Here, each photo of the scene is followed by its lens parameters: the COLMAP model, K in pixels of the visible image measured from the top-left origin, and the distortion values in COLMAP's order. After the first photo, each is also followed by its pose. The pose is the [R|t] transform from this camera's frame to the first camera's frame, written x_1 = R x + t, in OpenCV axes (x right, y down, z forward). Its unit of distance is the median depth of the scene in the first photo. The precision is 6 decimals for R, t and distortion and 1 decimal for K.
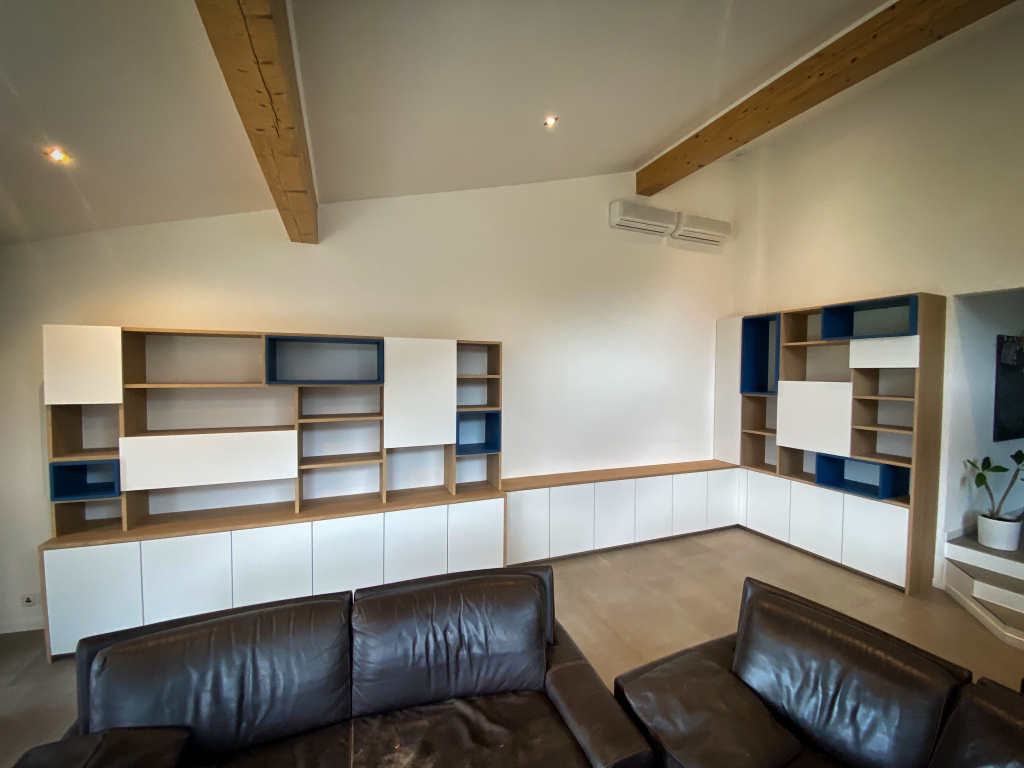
lens RADIAL K [[411.2, 0, 513.1], [0, 411.2, 382.6], [0, 0, 1]] dist [-0.002834, -0.000463]
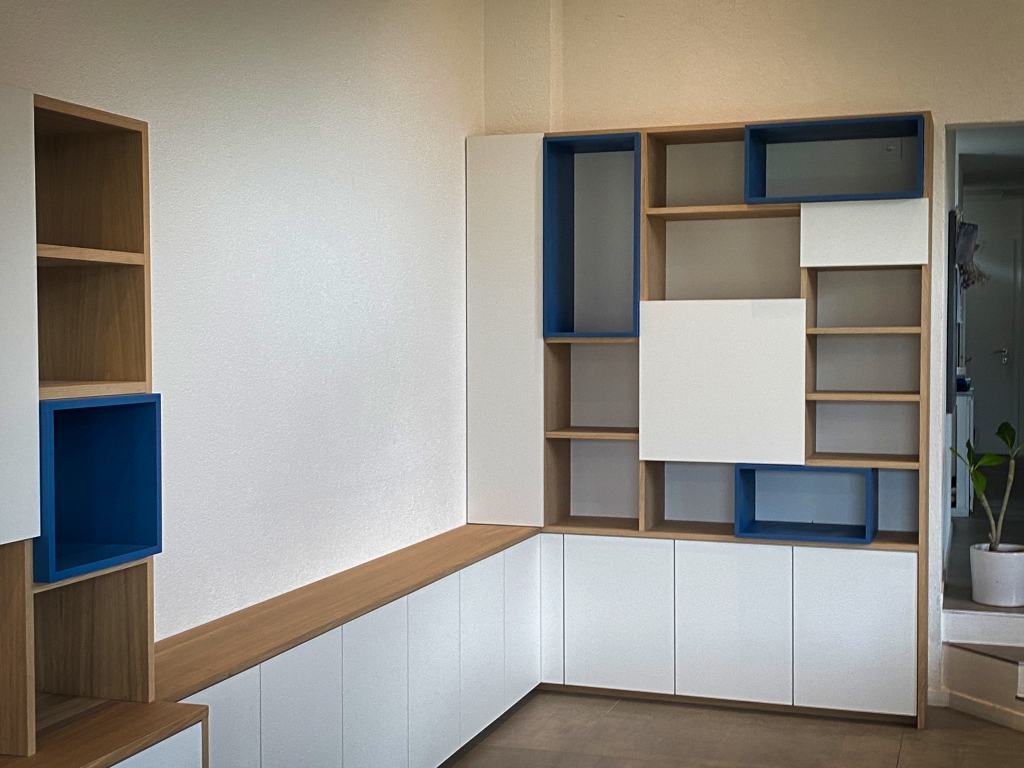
lens RADIAL K [[1345.6, 0, 511.4], [0, 1345.6, 386.9], [0, 0, 1]] dist [0.158677, 0.000000]
pose [[0.654369, -0.037623, 0.755239, -0.489539], [0.023526, 0.999291, 0.029397, 0.041738], [-0.755809, -0.001469, 0.654790, 0.246237]]
